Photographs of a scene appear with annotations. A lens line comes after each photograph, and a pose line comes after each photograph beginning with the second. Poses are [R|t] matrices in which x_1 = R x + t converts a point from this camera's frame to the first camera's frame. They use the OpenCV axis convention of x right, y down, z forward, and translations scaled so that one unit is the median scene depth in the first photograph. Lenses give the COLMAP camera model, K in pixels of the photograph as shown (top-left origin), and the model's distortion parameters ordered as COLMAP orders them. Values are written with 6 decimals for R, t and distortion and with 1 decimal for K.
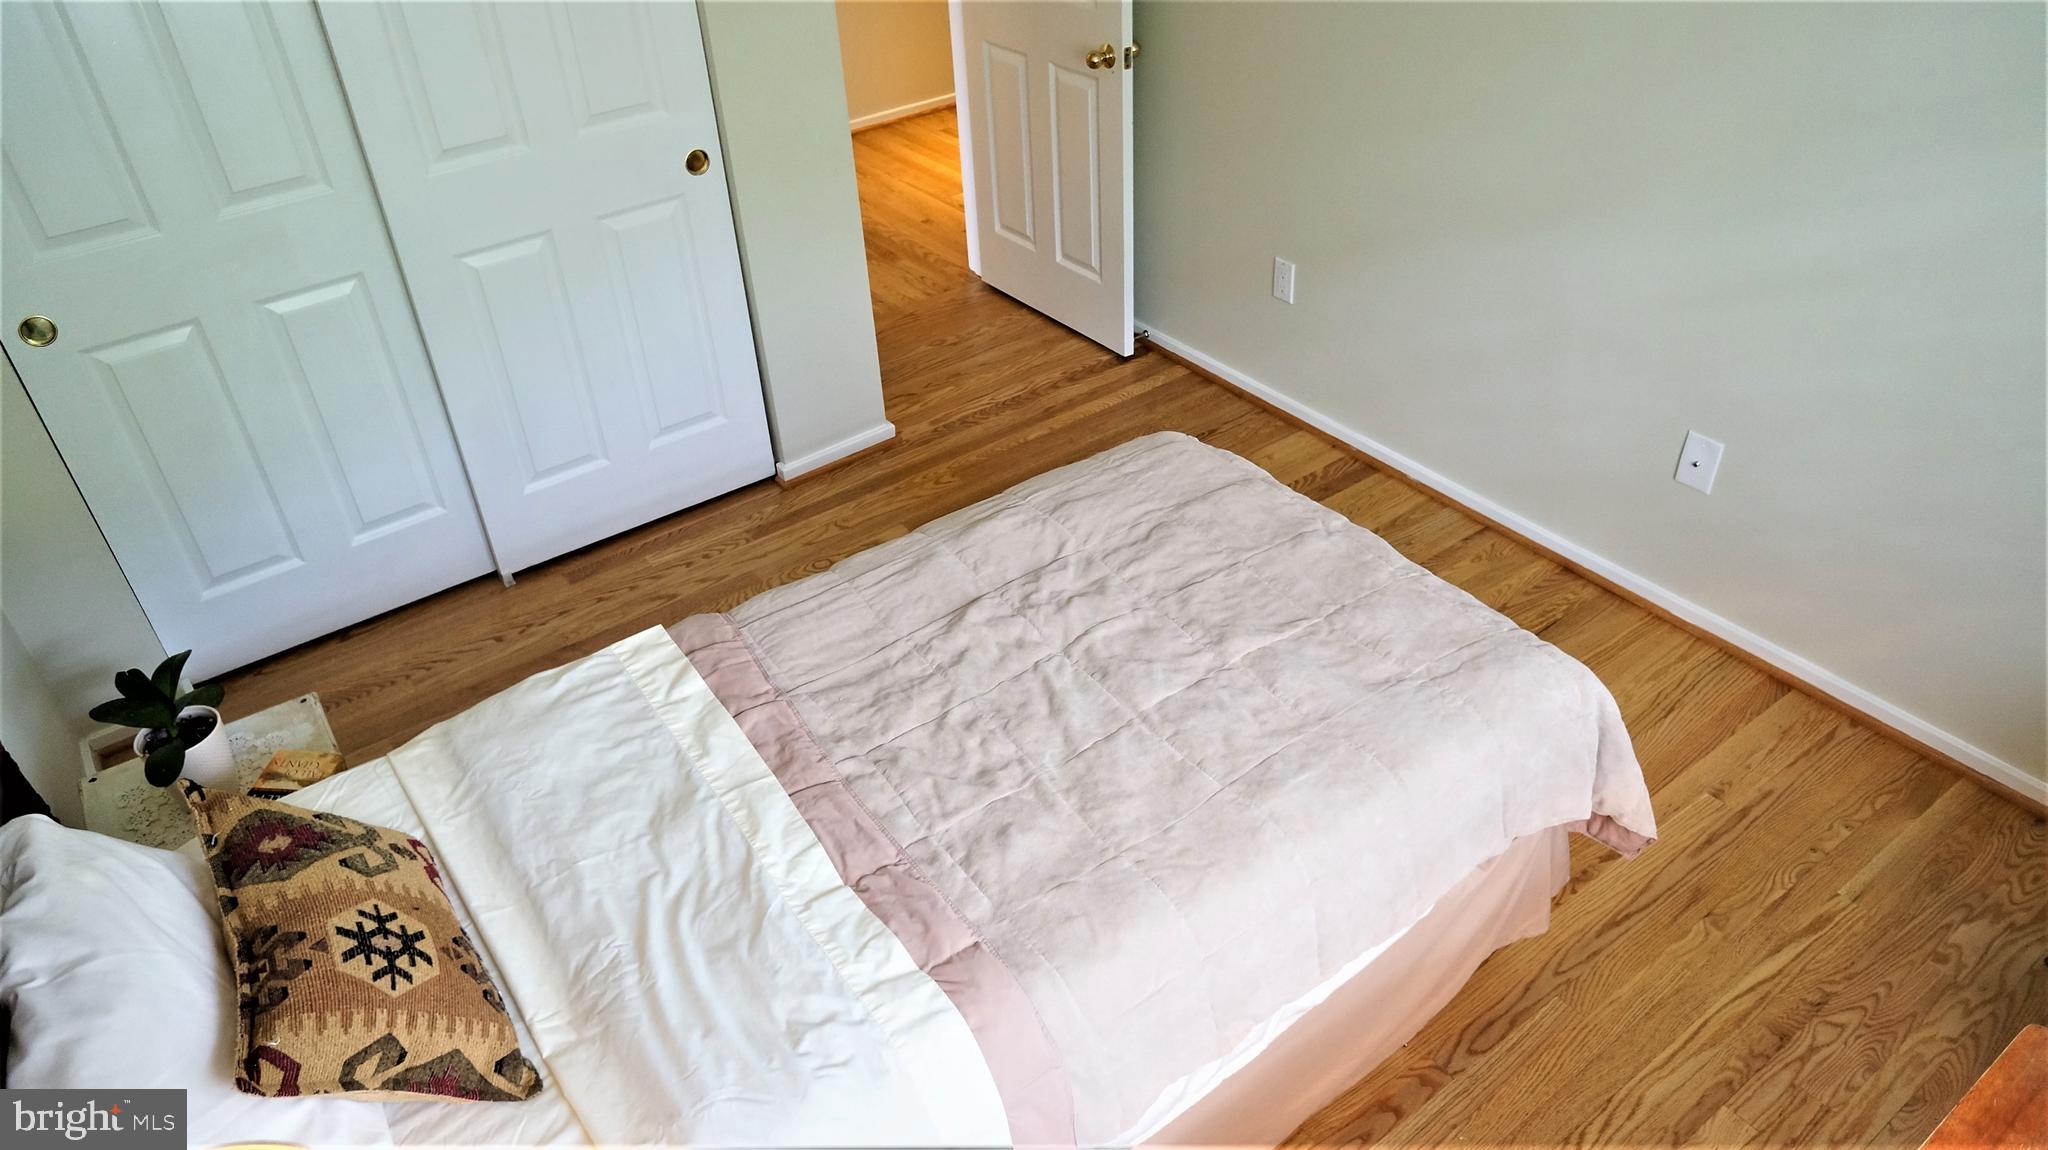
lens RADIAL K [[1397.9, 0, 1028.2], [0, 1397.9, 570.9], [0, 0, 1]] dist [-0.004478, 0.002130]
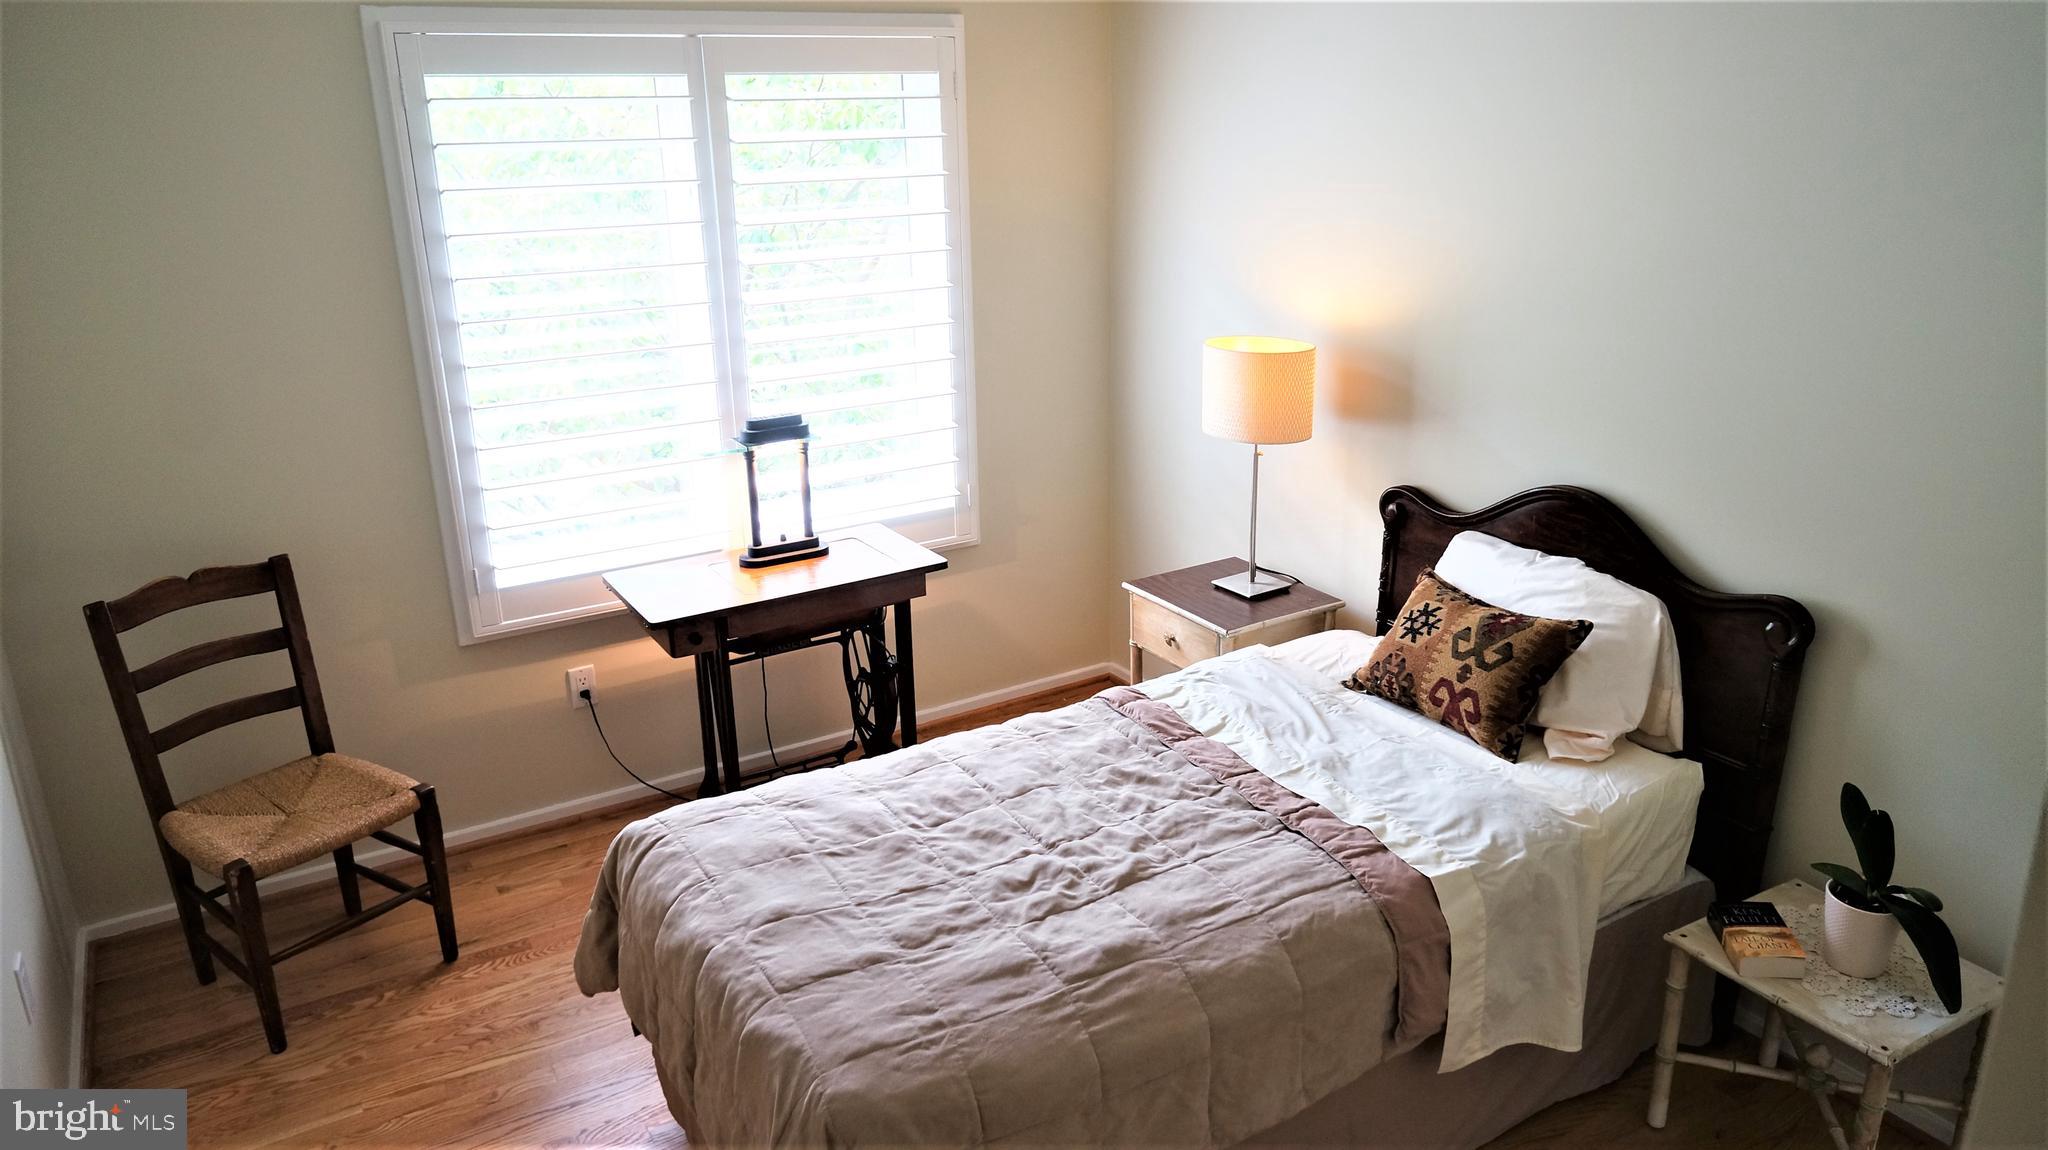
lens RADIAL K [[1397.9, 0, 1028.2], [0, 1397.9, 570.9], [0, 0, 1]] dist [-0.004478, 0.002130]
pose [[-0.993651, 0.035316, 0.106822, -0.113150], [0.106748, 0.595859, 0.795963, -1.227113], [-0.035540, 0.802313, -0.595845, 1.880885]]
